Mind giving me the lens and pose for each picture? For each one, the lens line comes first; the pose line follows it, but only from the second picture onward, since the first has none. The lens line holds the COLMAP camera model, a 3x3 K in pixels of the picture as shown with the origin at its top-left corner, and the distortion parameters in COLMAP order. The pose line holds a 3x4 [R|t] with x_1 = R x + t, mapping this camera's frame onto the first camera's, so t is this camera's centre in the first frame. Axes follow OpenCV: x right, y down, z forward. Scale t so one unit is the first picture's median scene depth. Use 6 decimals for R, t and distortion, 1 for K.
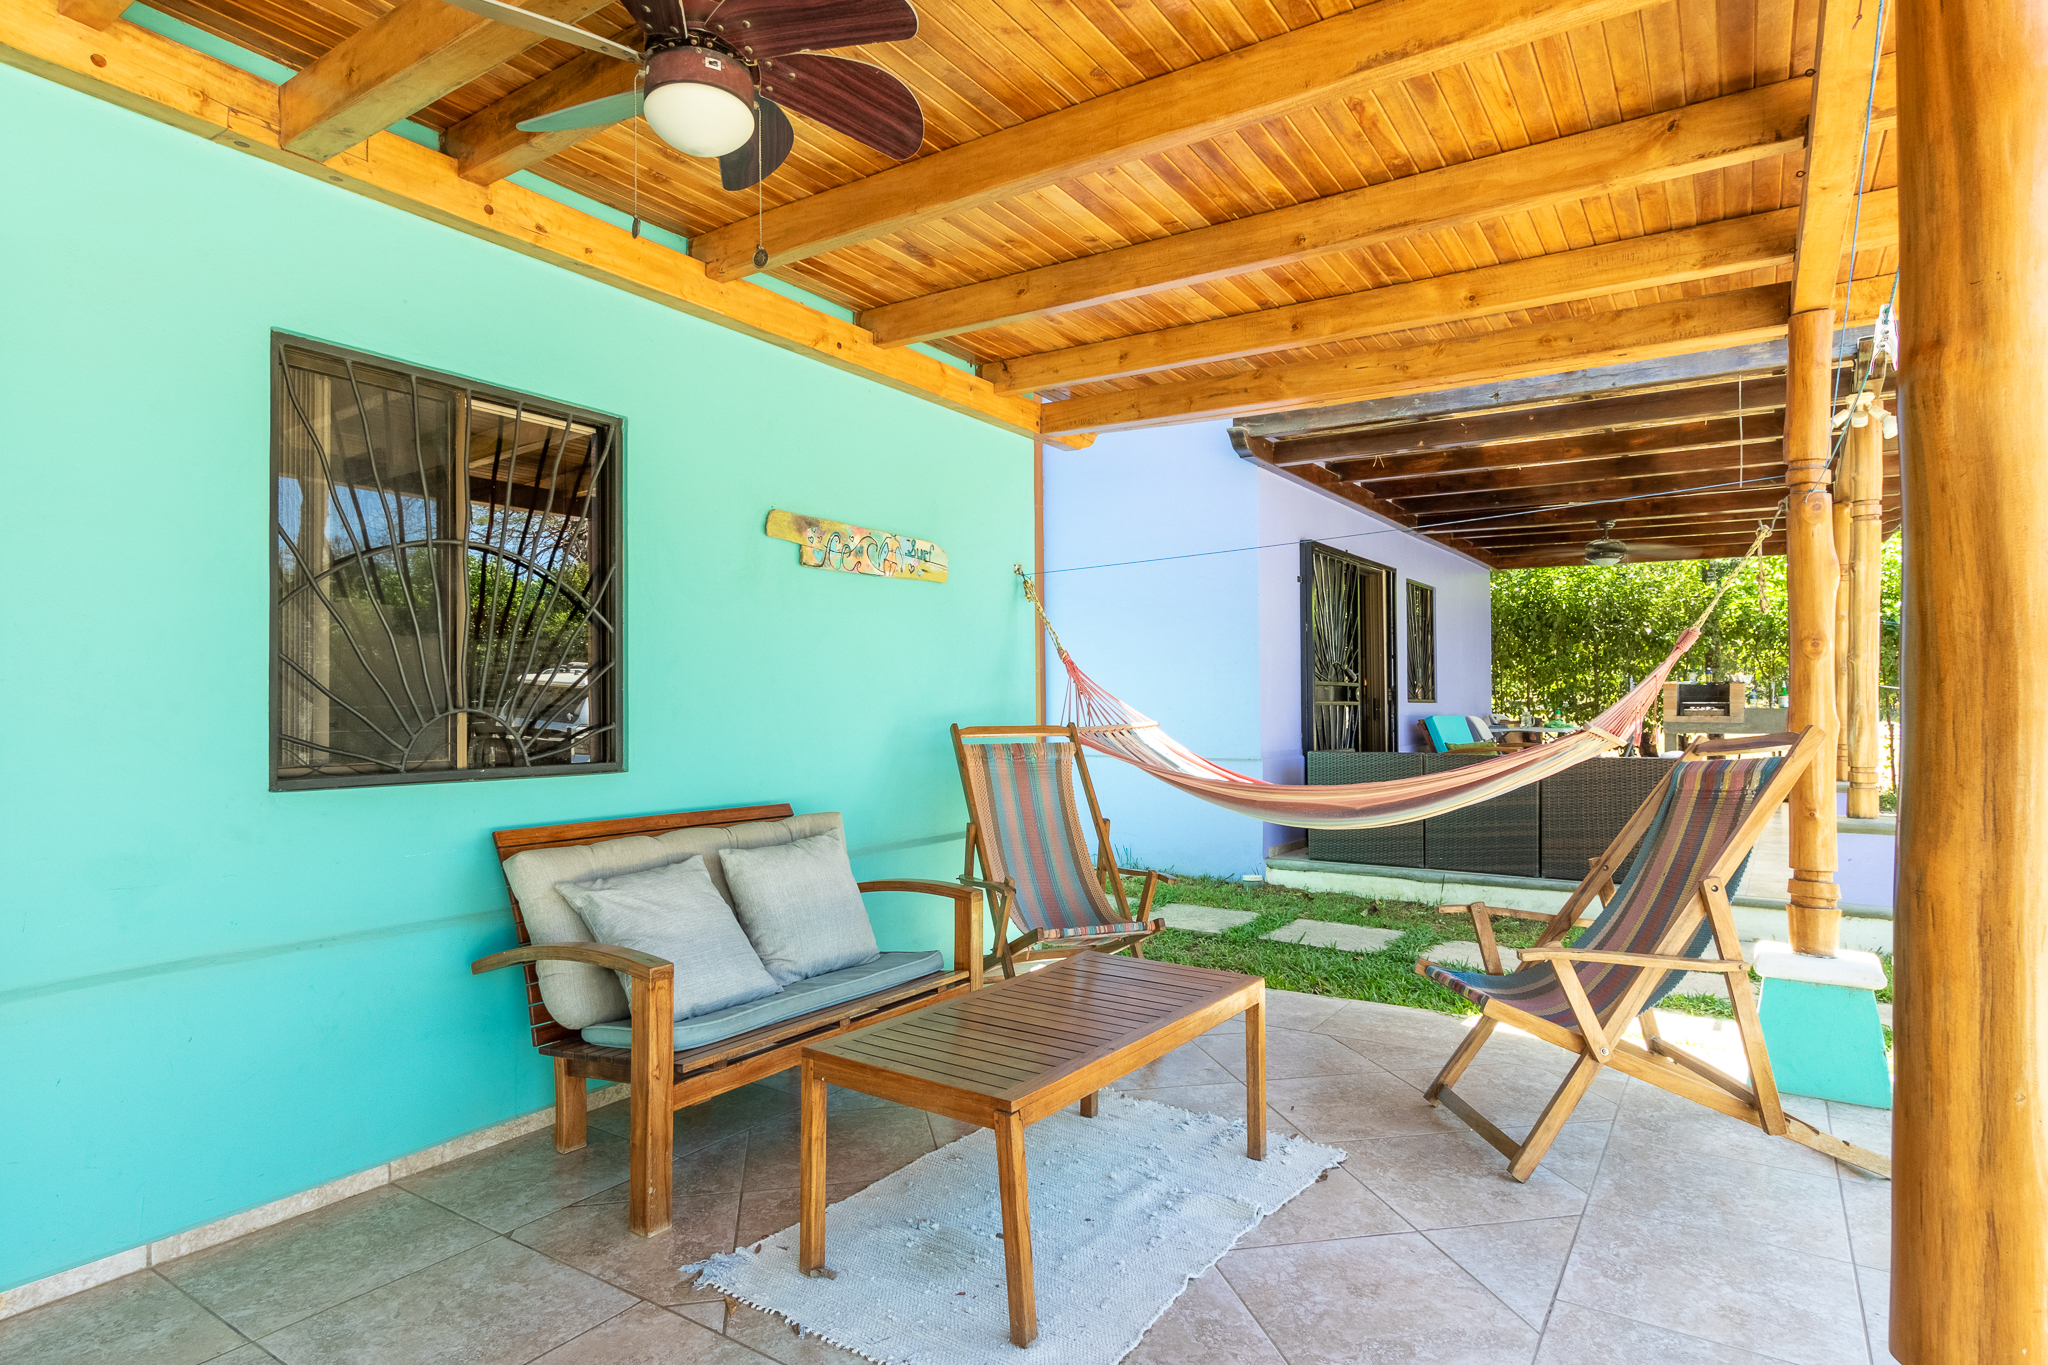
lens RADIAL K [[1105.0, 0, 1024.0], [0, 1105.0, 682.5], [0, 0, 1]] dist [0.021983, -0.000032]
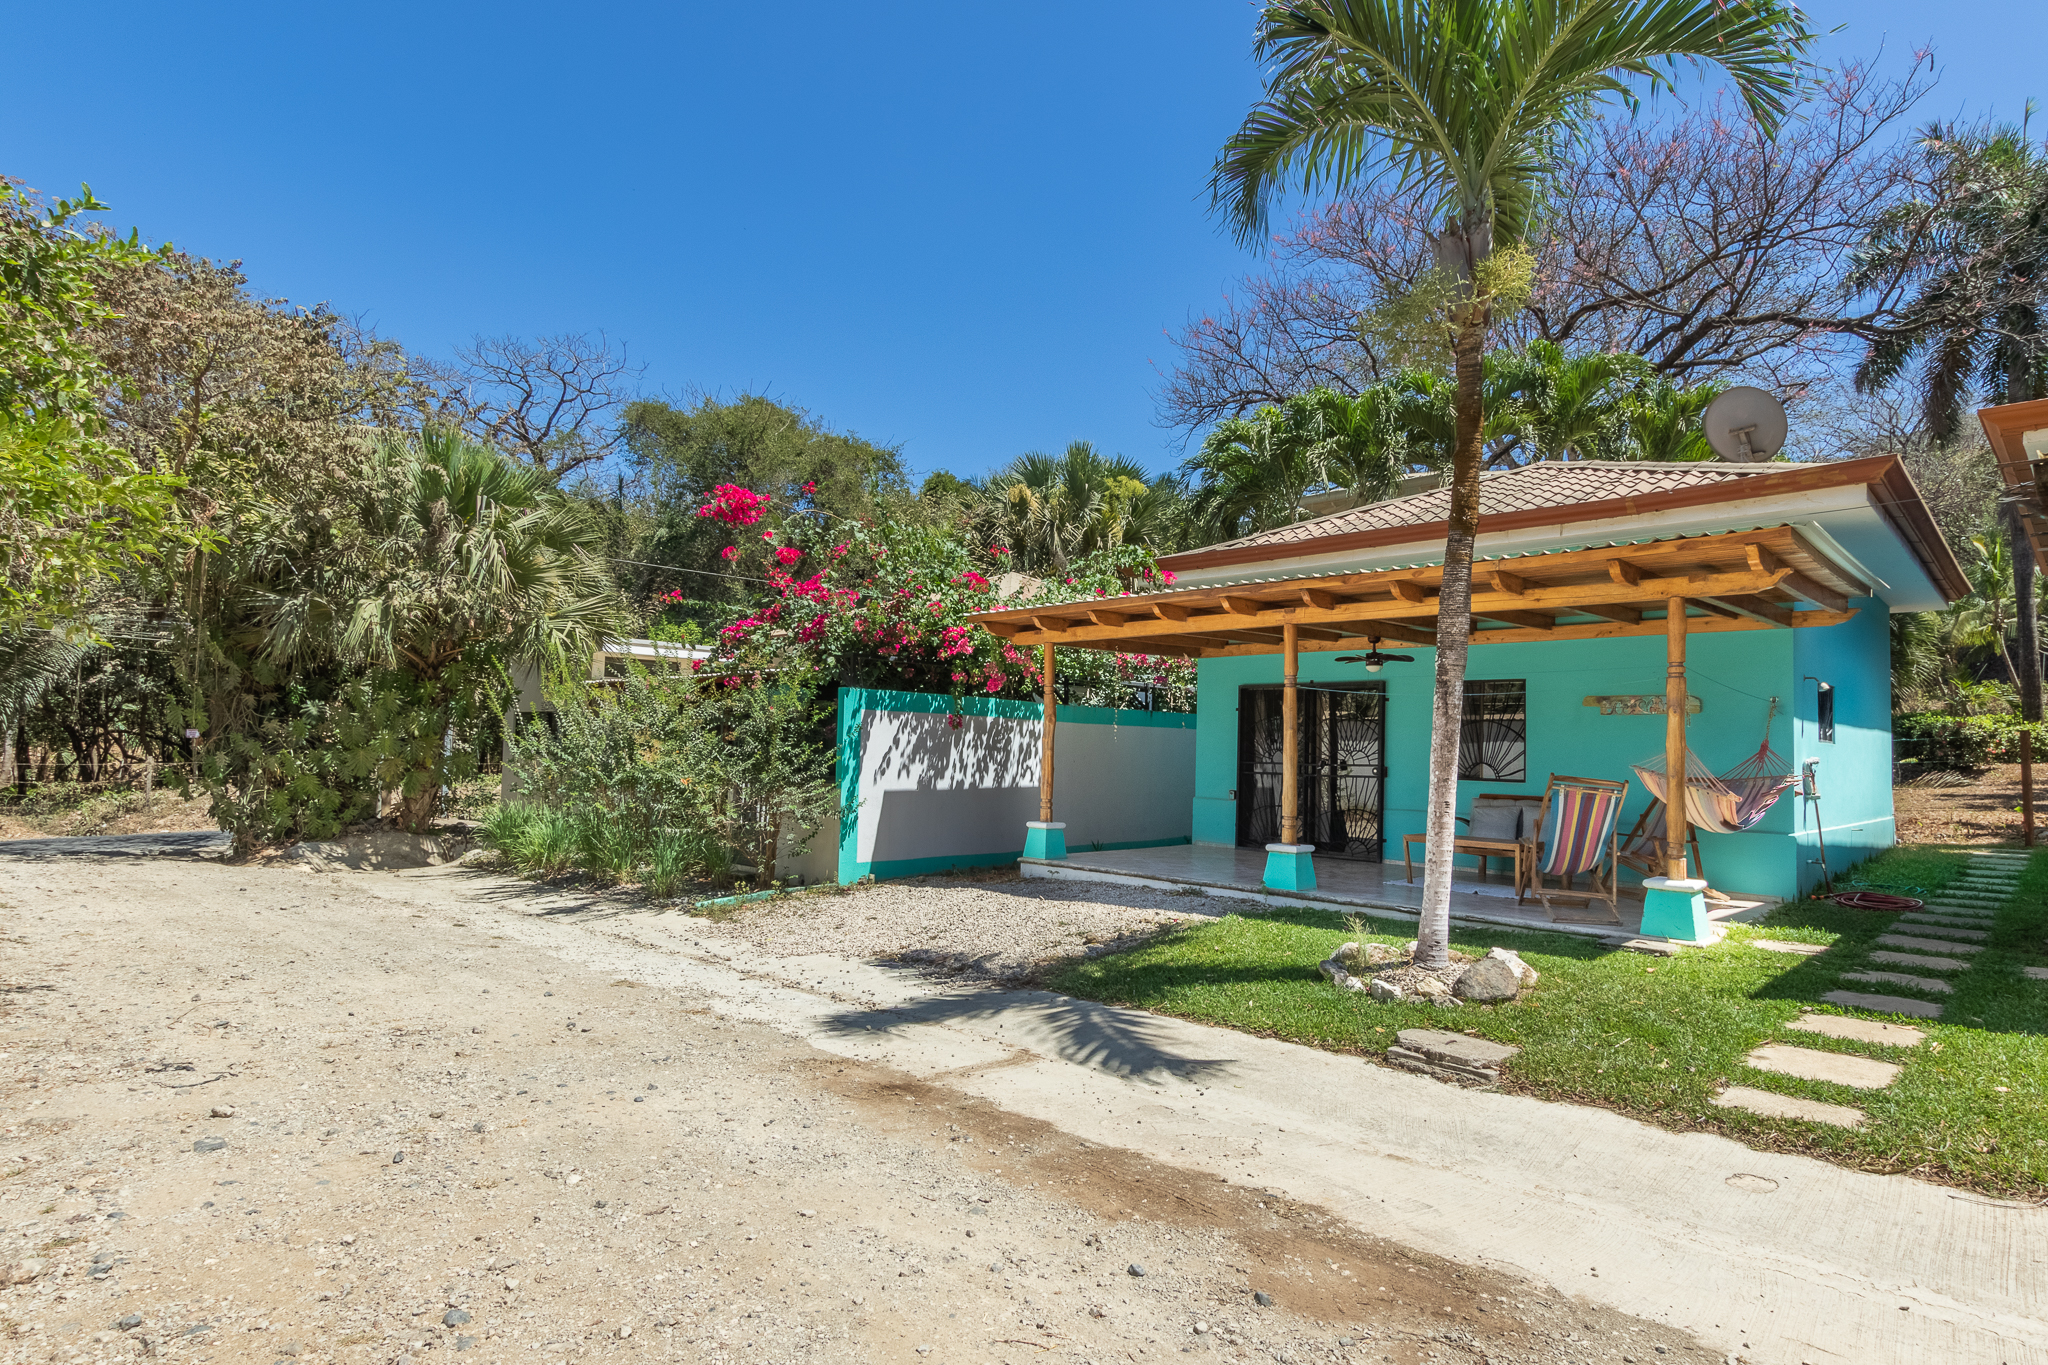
lens RADIAL K [[1113.4, 0, 1024.0], [0, 1113.4, 682.5], [0, 0, 1]] dist [-0.003011, -0.000472]
pose [[-0.186499, -0.057506, -0.980771, 3.449792], [-0.005855, 0.998333, -0.057423, -0.022205], [0.982438, -0.004966, -0.186525, 0.131319]]
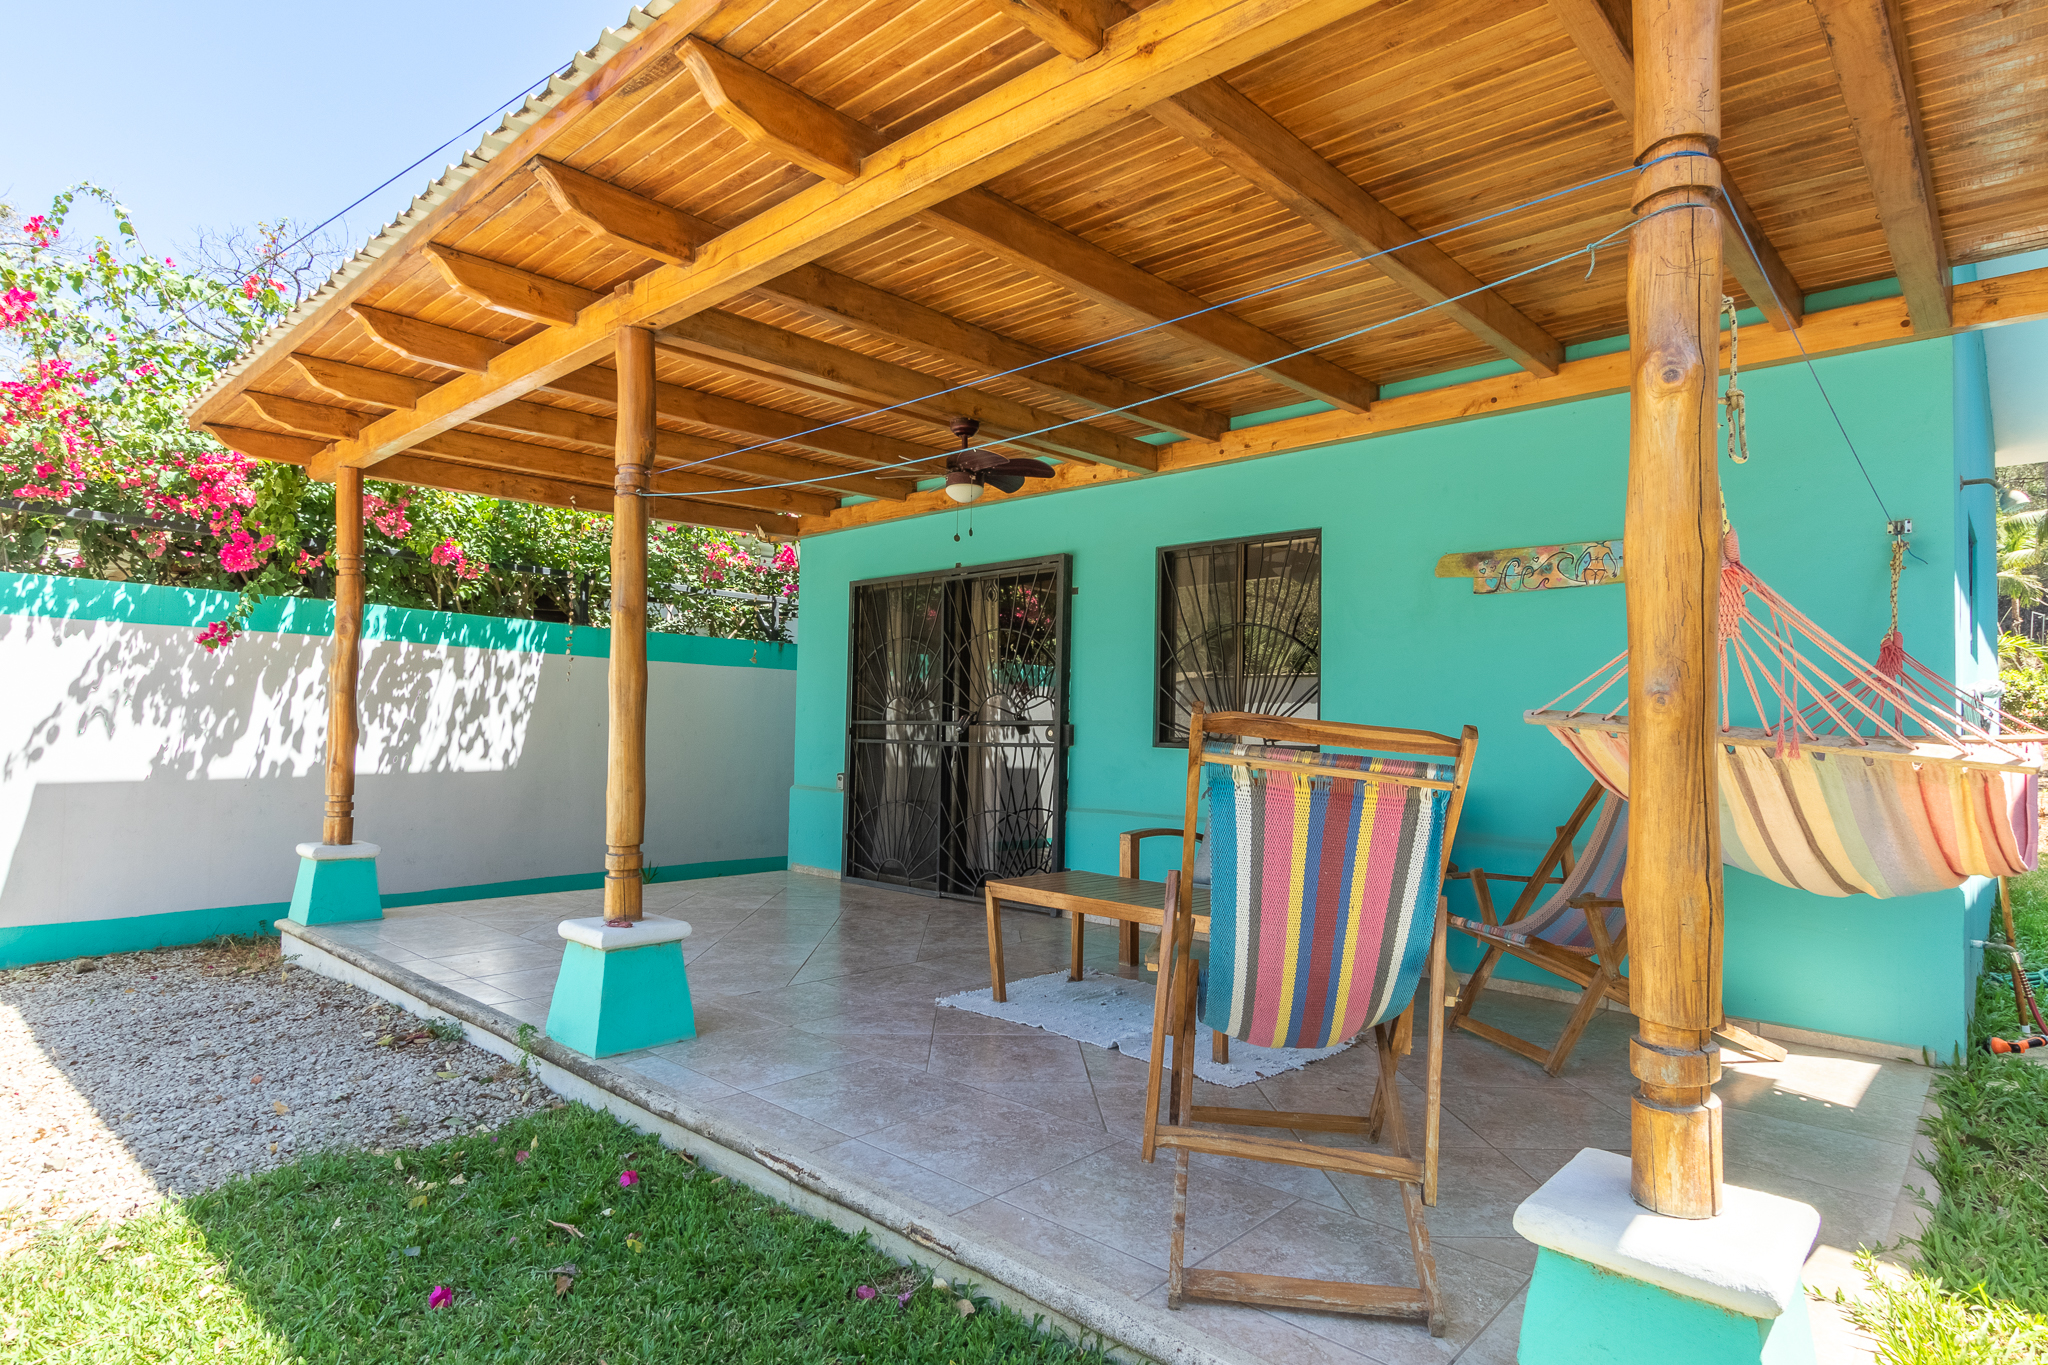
lens RADIAL K [[1105.0, 0, 1024.0], [0, 1105.0, 682.5], [0, 0, 1]] dist [0.021983, -0.000032]
pose [[-0.156306, -0.039684, -0.986911, 1.316582], [0.002133, 0.999177, -0.040515, 0.047186], [0.987706, -0.008438, -0.156092, 0.870991]]
